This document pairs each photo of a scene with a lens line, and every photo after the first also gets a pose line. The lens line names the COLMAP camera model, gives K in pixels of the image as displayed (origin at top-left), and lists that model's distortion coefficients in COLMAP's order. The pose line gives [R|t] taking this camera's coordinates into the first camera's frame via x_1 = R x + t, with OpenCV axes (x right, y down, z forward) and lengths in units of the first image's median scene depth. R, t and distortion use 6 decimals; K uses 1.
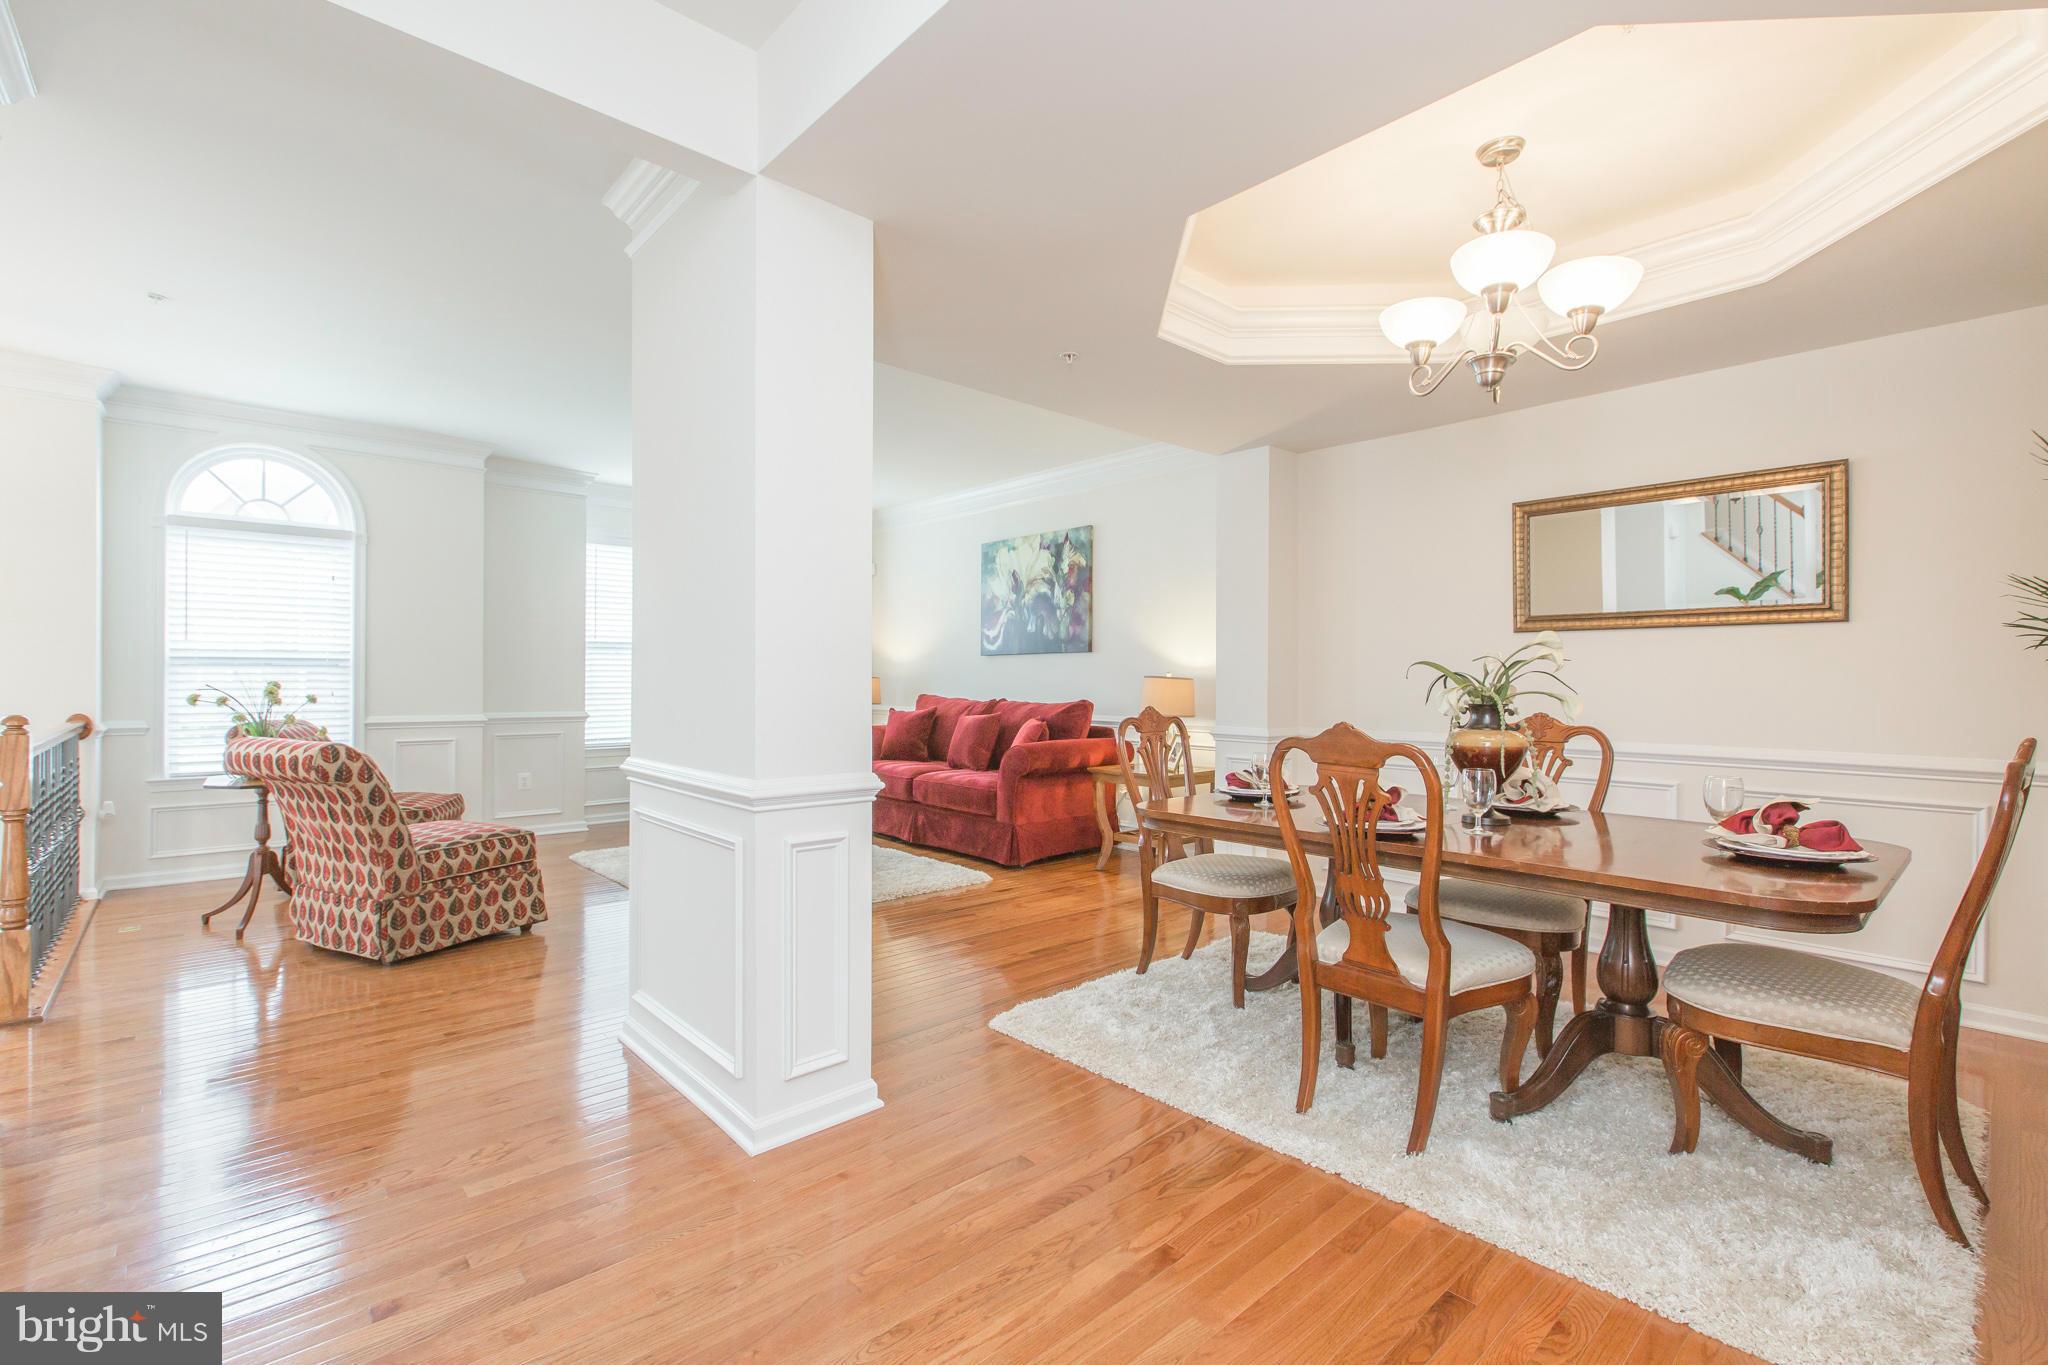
lens RADIAL K [[904.4, 0, 1026.3], [0, 904.4, 678.5], [0, 0, 1]] dist [0.001883, -0.000808]
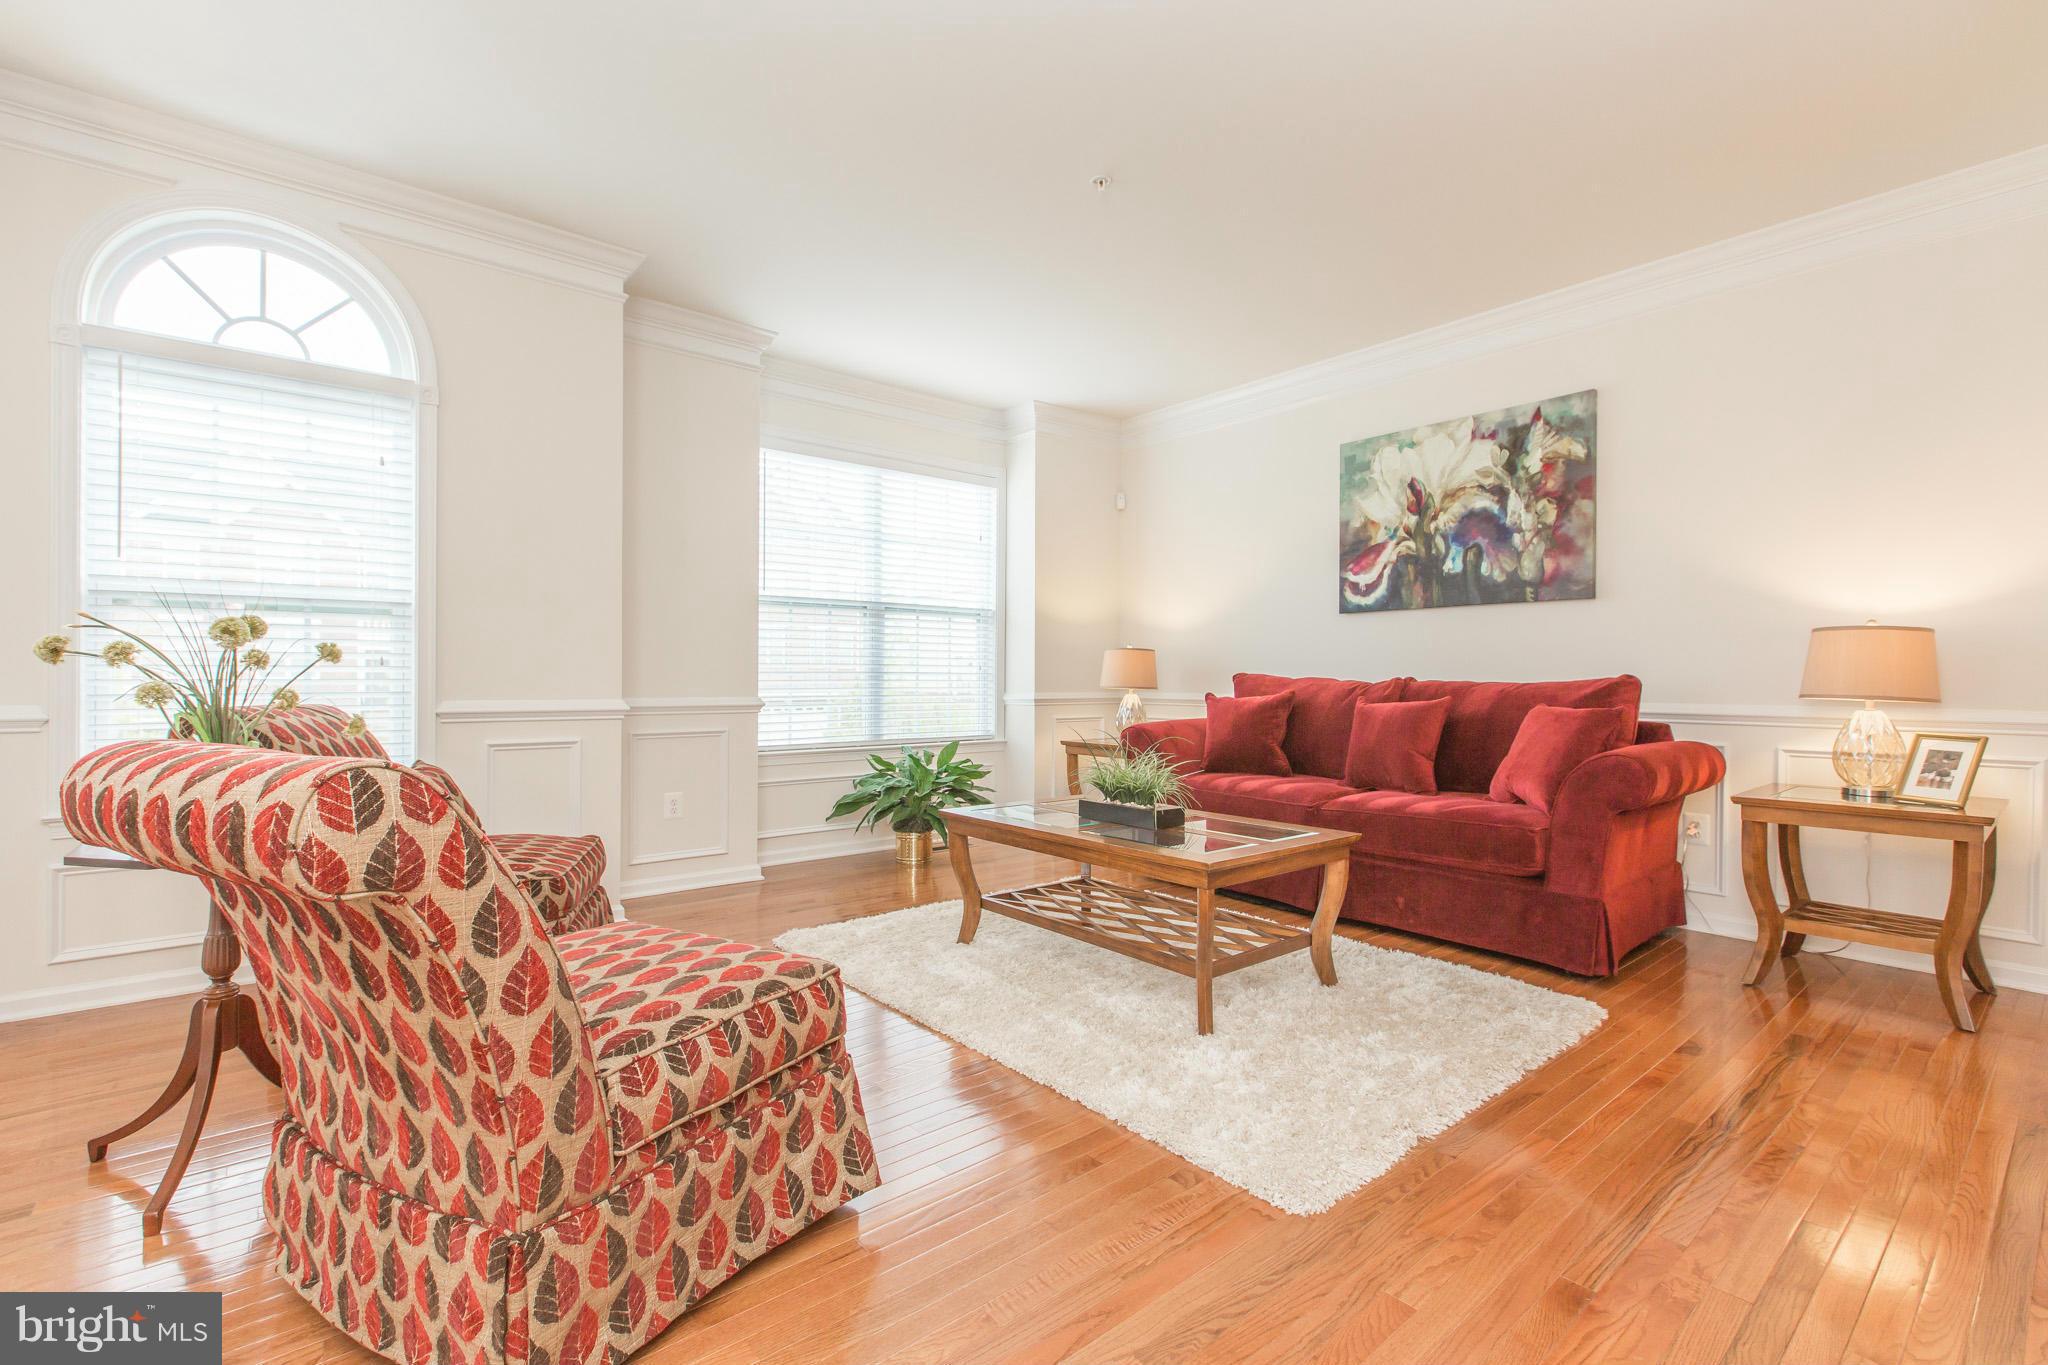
lens RADIAL K [[901.7, 0, 1022.9], [0, 901.7, 679.5], [0, 0, 1]] dist [-0.000850, -0.000189]
pose [[0.999049, -0.000832, -0.043584, -0.450303], [0.000918, 0.999998, 0.001954, 0.036902], [0.043582, -0.001992, 0.999048, 0.600000]]
